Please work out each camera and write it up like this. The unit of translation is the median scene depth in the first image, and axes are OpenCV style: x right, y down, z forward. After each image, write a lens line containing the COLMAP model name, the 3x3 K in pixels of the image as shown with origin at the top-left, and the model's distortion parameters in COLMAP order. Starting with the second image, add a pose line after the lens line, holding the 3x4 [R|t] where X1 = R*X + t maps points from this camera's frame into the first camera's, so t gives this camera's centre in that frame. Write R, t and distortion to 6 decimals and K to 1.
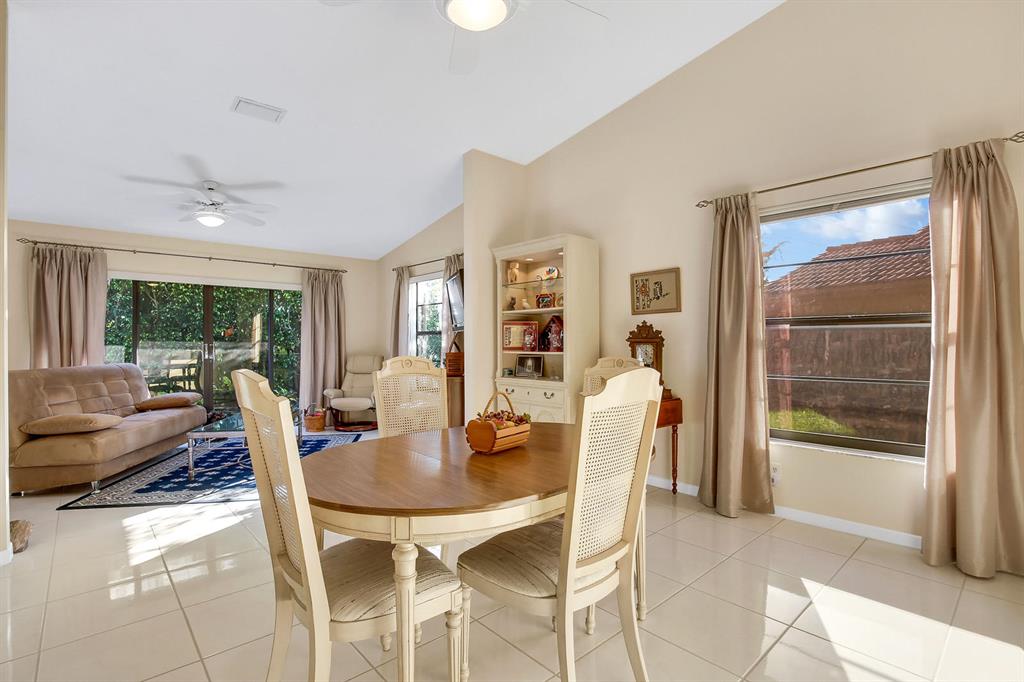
lens RADIAL K [[477.1, 0, 506.4], [0, 477.1, 338.0], [0, 0, 1]] dist [-0.035040, 0.003741]
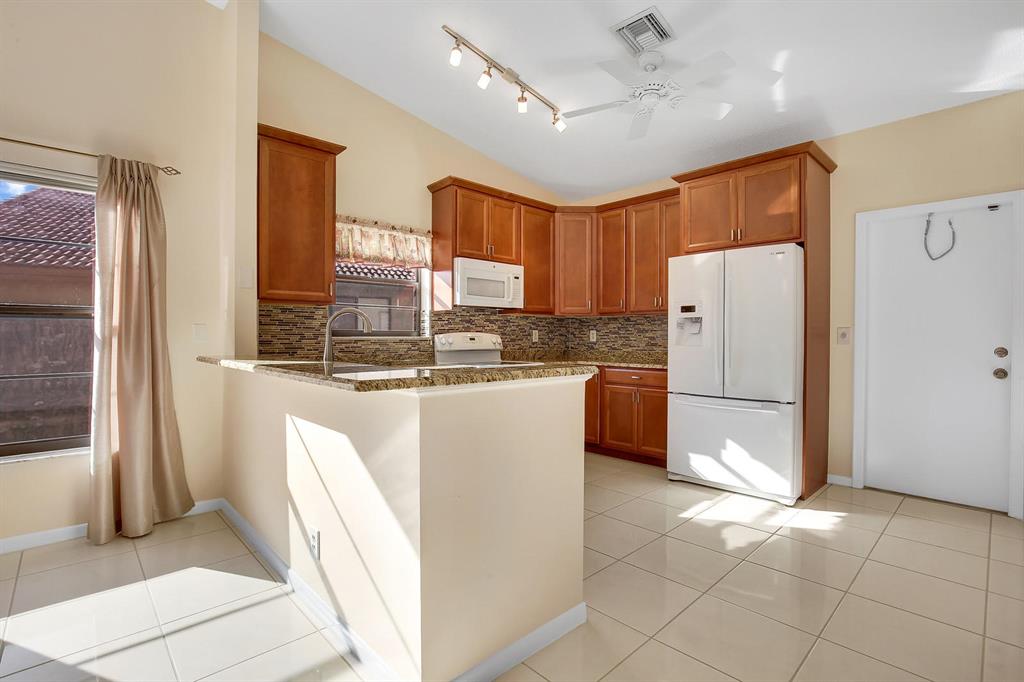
lens RADIAL K [[477.1, 0, 504.2], [0, 477.1, 338.8], [0, 0, 1]] dist [-0.035040, 0.003741]
pose [[-0.021583, -0.004026, 0.999759, -0.140278], [-0.011394, 0.999928, 0.003780, 0.003543], [-0.999702, -0.011310, -0.021627, 0.085819]]
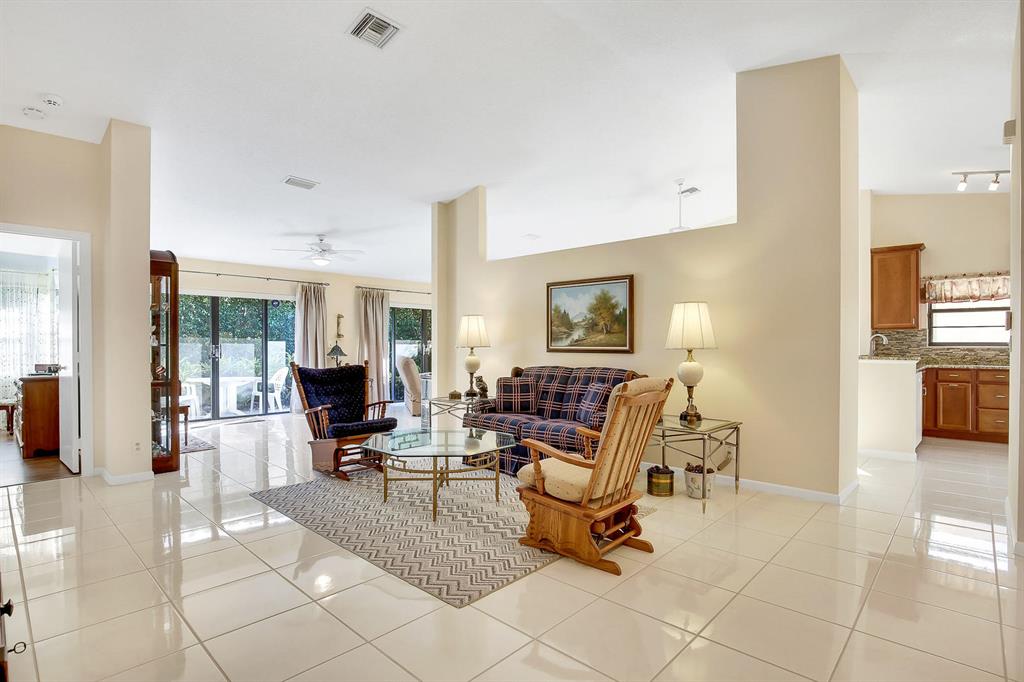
lens RADIAL K [[502.0, 0, 533.2], [0, 502.0, 347.8], [0, 0, 1]] dist [-0.007819, 0.000201]
pose [[0.993556, 0.006331, 0.113168, -0.913109], [-0.008262, 0.999828, 0.016602, -0.006570], [-0.113043, -0.017430, 0.993437, -1.474517]]
